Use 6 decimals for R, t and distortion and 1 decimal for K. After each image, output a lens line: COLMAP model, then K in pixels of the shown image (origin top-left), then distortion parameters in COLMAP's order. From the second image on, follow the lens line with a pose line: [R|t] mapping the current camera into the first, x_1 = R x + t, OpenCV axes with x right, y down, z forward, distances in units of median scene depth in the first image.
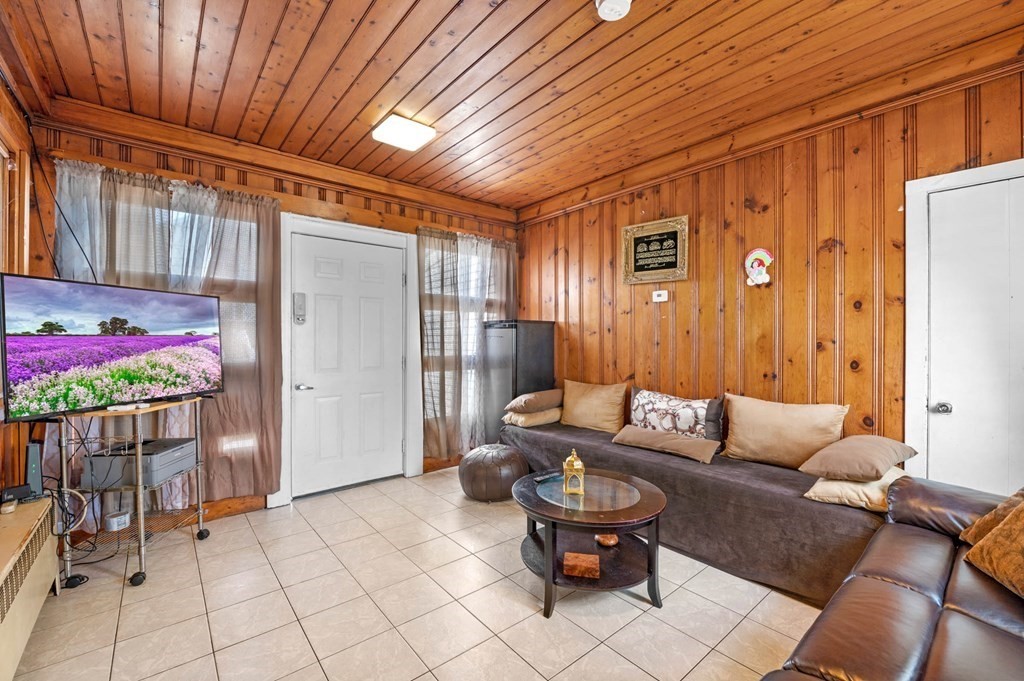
lens RADIAL K [[427.0, 0, 511.6], [0, 427.0, 342.1], [0, 0, 1]] dist [-0.004190, -0.001745]
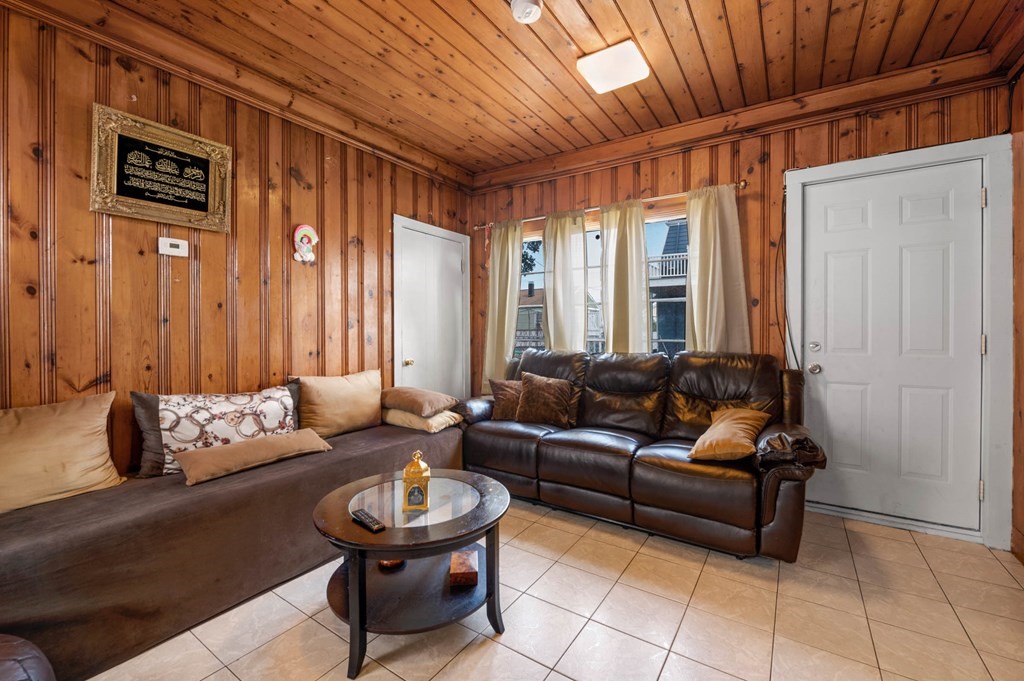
lens RADIAL K [[427.0, 0, 511.4], [0, 427.0, 335.4], [0, 0, 1]] dist [-0.004190, -0.001745]
pose [[-0.276920, -0.009626, 0.960845, -0.491356], [0.006091, 0.999912, 0.011772, 0.026055], [-0.960874, 0.009112, -0.276837, 0.806076]]
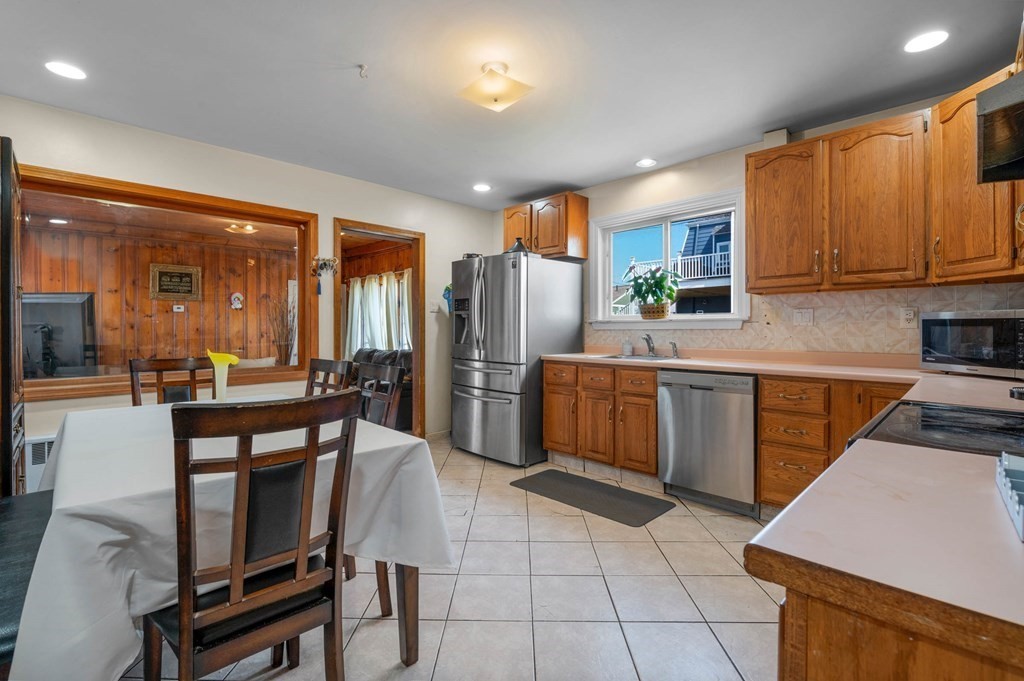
lens RADIAL K [[455.8, 0, 509.8], [0, 455.8, 330.1], [0, 0, 1]] dist [-0.011139, -0.000988]
pose [[-0.077548, -0.000597, 0.996988, -1.870156], [0.005098, 0.999987, 0.000996, -0.017164], [-0.996976, 0.005159, -0.077544, -0.233723]]
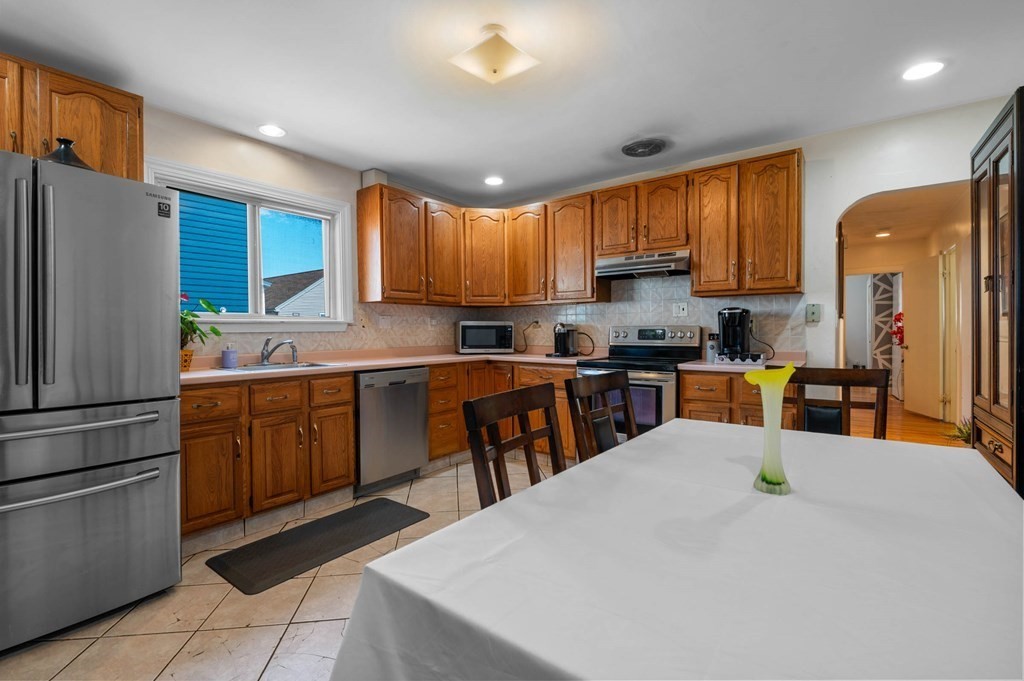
lens RADIAL K [[455.8, 0, 496.3], [0, 455.8, 339.4], [0, 0, 1]] dist [-0.011139, -0.000988]
pose [[-0.978342, 0.012886, -0.206596, -0.876220], [0.008448, 0.999715, 0.022350, -0.018623], [0.206825, 0.020121, -0.978171, 0.452800]]
